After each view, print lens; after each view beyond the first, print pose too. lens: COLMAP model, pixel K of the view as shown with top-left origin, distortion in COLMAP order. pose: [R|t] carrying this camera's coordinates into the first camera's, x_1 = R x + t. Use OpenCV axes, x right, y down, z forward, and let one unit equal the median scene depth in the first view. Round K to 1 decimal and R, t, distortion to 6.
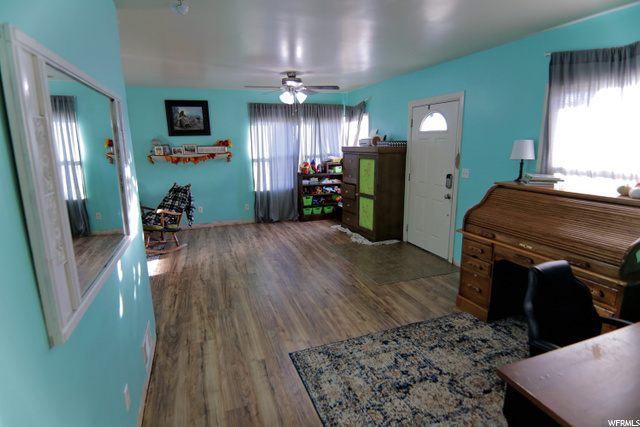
lens RADIAL K [[331.1, 0, 317.0], [0, 331.1, 214.9], [0, 0, 1]] dist [-0.001061, -0.015411]
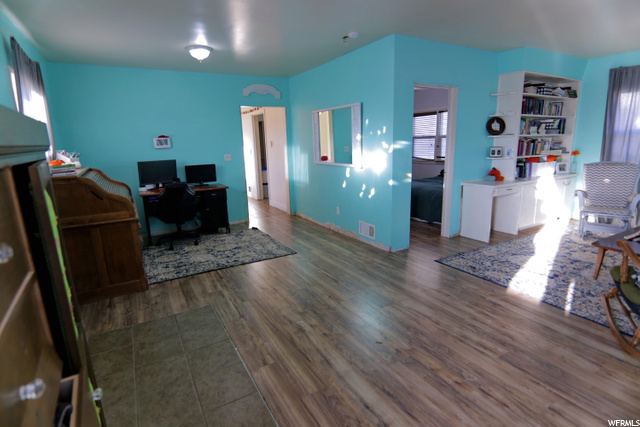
lens RADIAL K [[331.1, 0, 317.0], [0, 331.1, 214.9], [0, 0, 1]] dist [-0.001061, -0.015411]
pose [[-0.985203, 0.079149, -0.152022, 0.024032], [0.007008, 0.904845, 0.425684, -0.206910], [0.171249, 0.418320, -0.892010, 1.074654]]
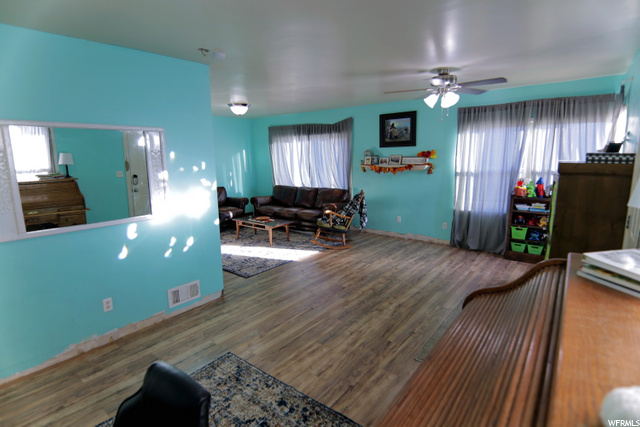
lens RADIAL K [[331.1, 0, 317.0], [0, 331.1, 214.9], [0, 0, 1]] dist [-0.001061, -0.015411]
pose [[0.520697, 0.158867, -0.838830, 0.397497], [-0.176624, 0.981323, 0.076216, -0.067968], [0.835272, 0.108472, 0.539031, 0.268957]]
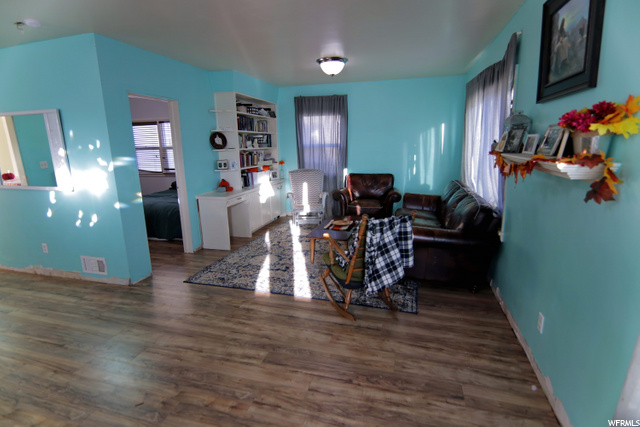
lens RADIAL K [[331.1, 0, 317.0], [0, 331.1, 214.9], [0, 0, 1]] dist [-0.001061, -0.015411]
pose [[-0.585850, 0.201288, -0.785024, 0.019008], [-0.150634, 0.924738, 0.349527, -0.217195], [0.796298, 0.323022, -0.511436, 1.046355]]
